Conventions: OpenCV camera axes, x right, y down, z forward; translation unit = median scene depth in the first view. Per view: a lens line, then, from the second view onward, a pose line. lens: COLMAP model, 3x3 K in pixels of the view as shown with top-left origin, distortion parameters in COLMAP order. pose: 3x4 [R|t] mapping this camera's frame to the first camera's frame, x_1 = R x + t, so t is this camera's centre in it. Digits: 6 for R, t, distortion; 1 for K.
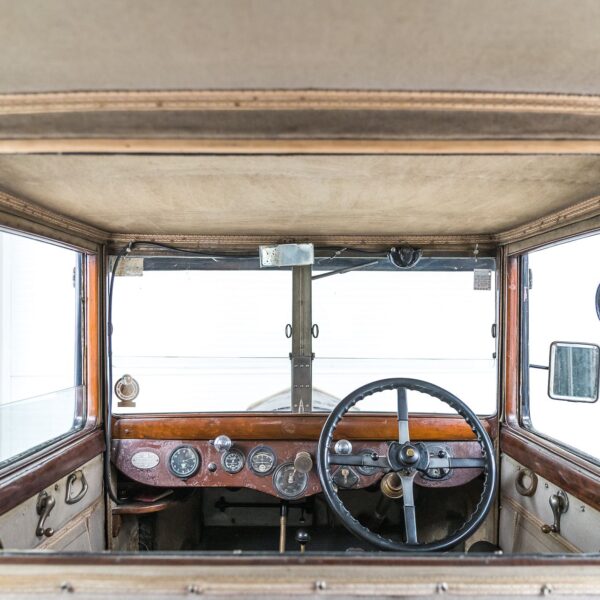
lens RADIAL K [[605.8, 0, 302.4], [0, 605.8, 299.2], [0, 0, 1]] dist [0.008840, 0.000000]
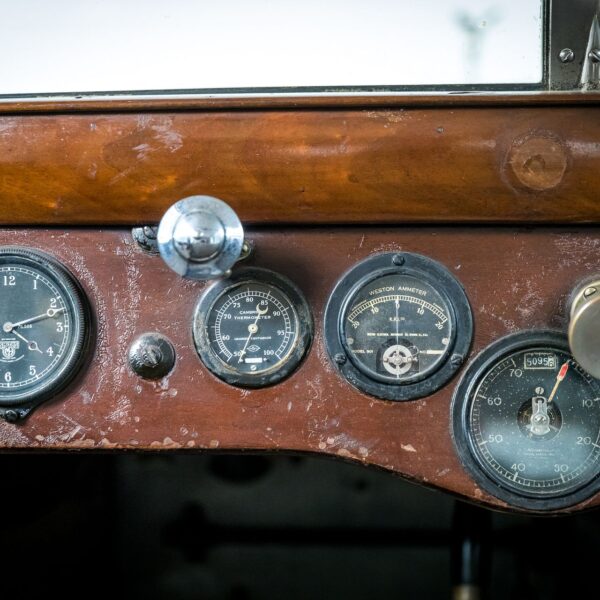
lens RADIAL K [[1596.9, 0, 300.2], [0, 1596.9, 298.1], [0, 0, 1]] dist [0.117798, 0.000000]
pose [[0.998995, -0.001787, -0.044784, -0.074625], [0.009816, 0.983672, 0.179705, 0.161674], [0.043732, -0.179964, 0.982701, 0.479251]]
